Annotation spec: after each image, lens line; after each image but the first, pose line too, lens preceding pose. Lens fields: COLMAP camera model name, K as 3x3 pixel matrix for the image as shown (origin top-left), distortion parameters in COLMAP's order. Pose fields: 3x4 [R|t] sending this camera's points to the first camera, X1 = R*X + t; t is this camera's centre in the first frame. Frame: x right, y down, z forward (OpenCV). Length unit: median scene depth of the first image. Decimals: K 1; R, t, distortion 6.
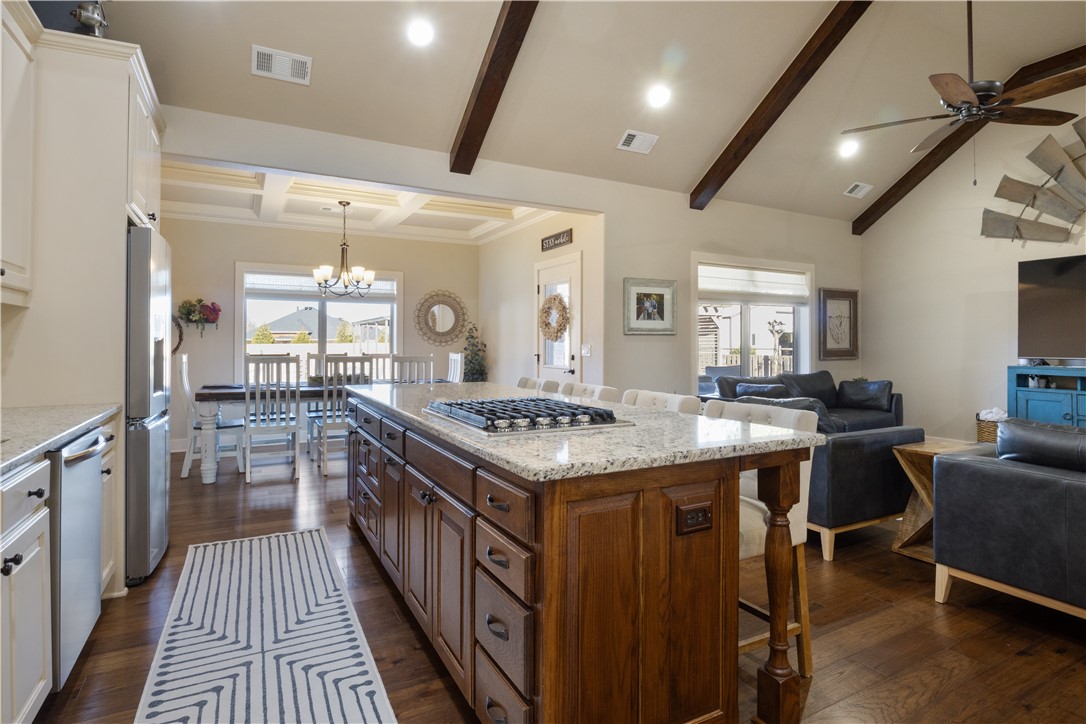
lens RADIAL K [[560.2, 0, 550.5], [0, 560.2, 341.3], [0, 0, 1]] dist [-0.015482, 0.000538]
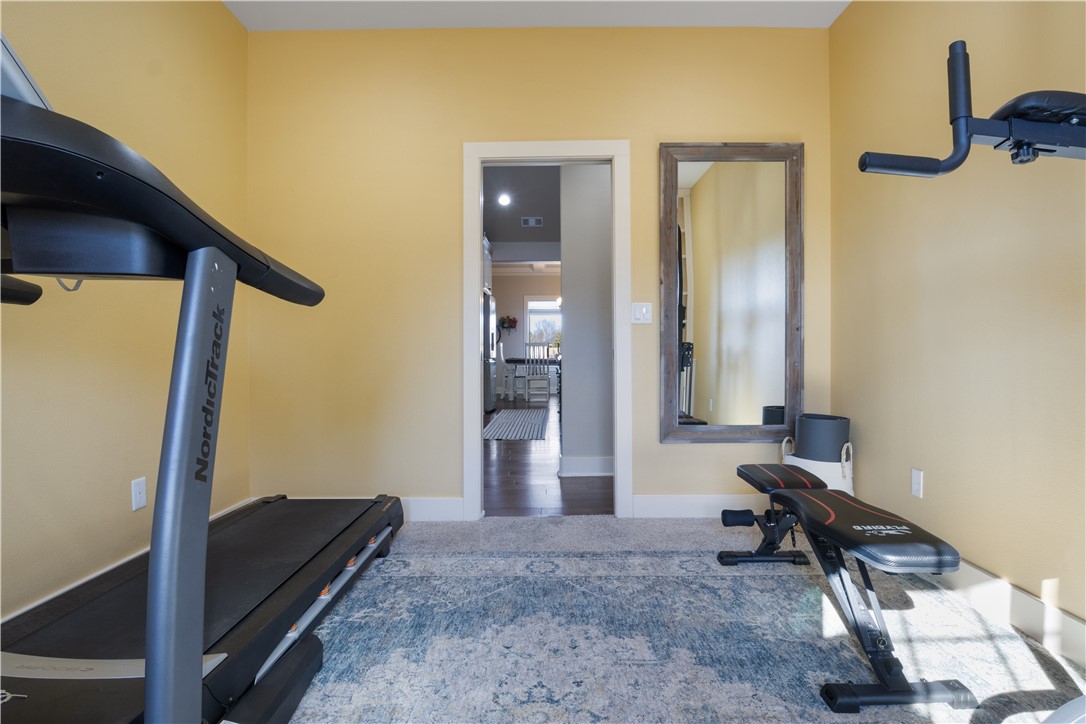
lens RADIAL K [[560.2, 0, 547.3], [0, 560.2, 362.2], [0, 0, 1]] dist [-0.015482, 0.000538]
pose [[0.874253, 0.005883, -0.485435, 0.508998], [0.007828, 0.999626, 0.026214, 0.041198], [0.485408, -0.026717, 0.873880, -0.748988]]
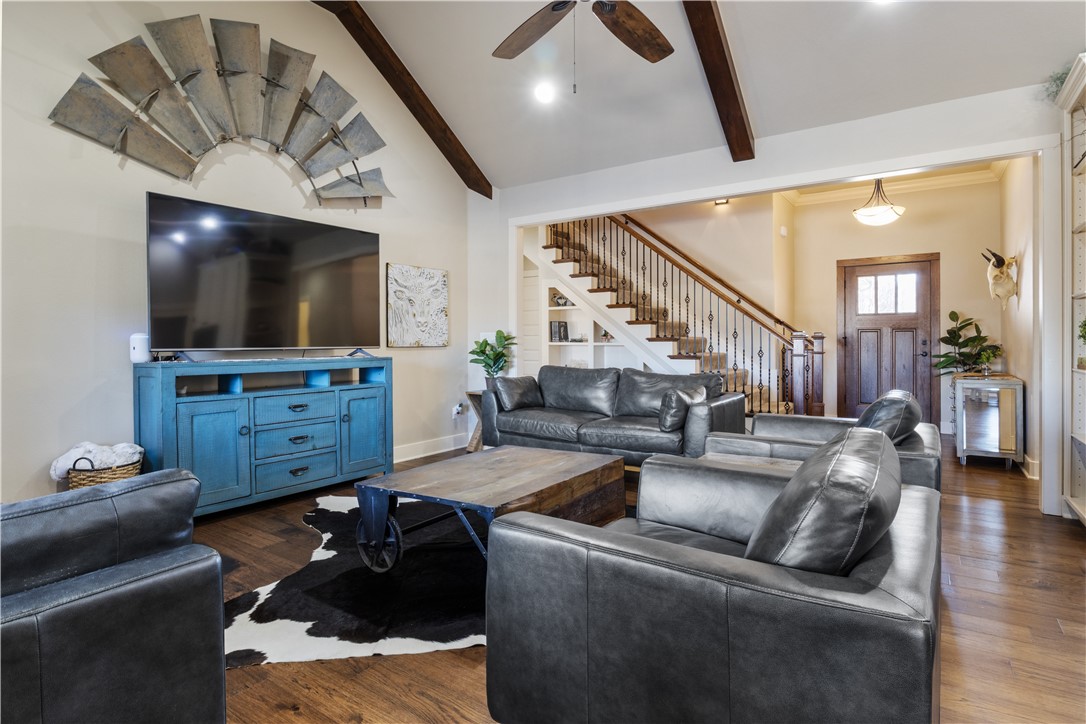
lens RADIAL K [[560.2, 0, 546.0], [0, 560.2, 344.0], [0, 0, 1]] dist [-0.015482, 0.000538]
pose [[-0.454031, -0.003283, 0.890980, 0.107350], [-0.002720, 0.999994, 0.002299, 0.020302], [-0.890982, -0.001380, -0.454037, 0.880070]]
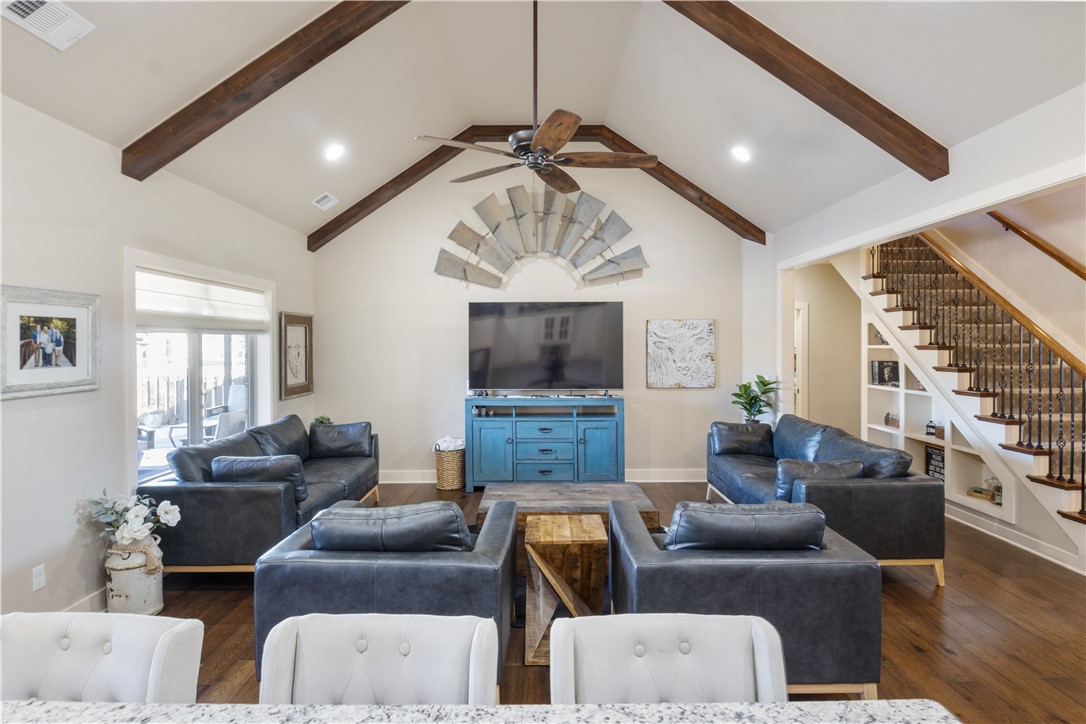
lens RADIAL K [[560.2, 0, 547.1], [0, 560.2, 352.1], [0, 0, 1]] dist [-0.015482, 0.000538]
pose [[0.473373, -0.011459, 0.880788, -0.059114], [-0.003212, 0.999886, 0.014734, -0.060901], [-0.880856, -0.009804, 0.473282, 0.334429]]
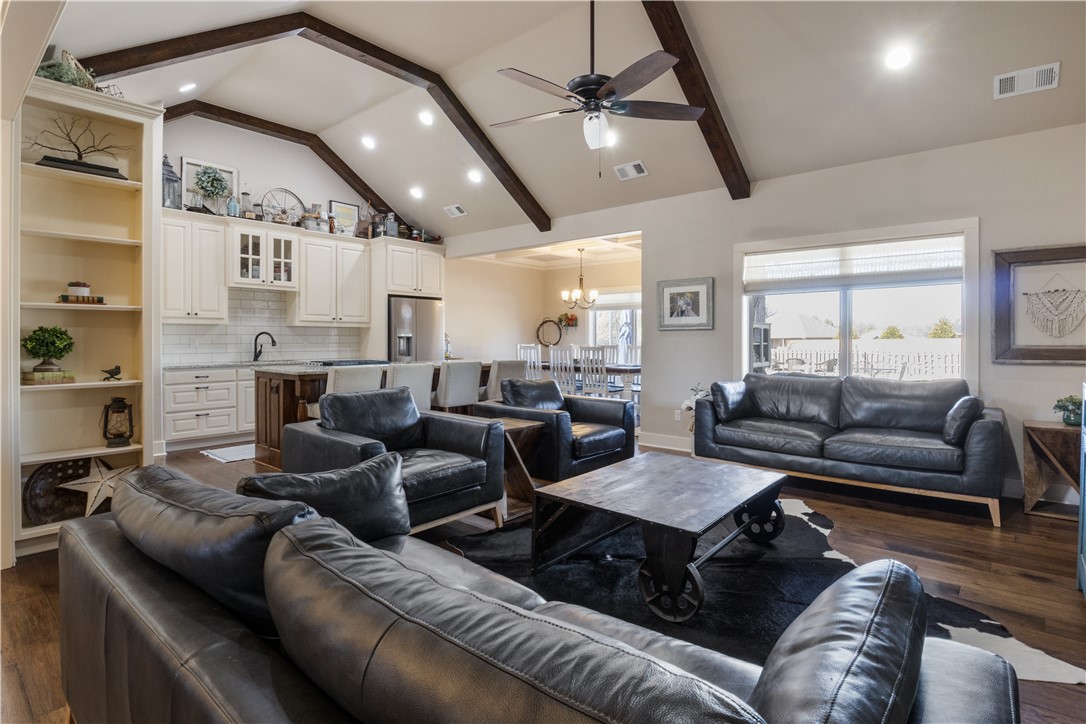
lens RADIAL K [[546.1, 0, 549.9], [0, 546.1, 338.8], [0, 0, 1]] dist [-0.020048, 0.000096]
pose [[0.363905, -0.000644, -0.931436, 1.063783], [0.005132, 0.999986, 0.001314, 0.002562], [0.931422, -0.005258, 0.363903, 0.363063]]
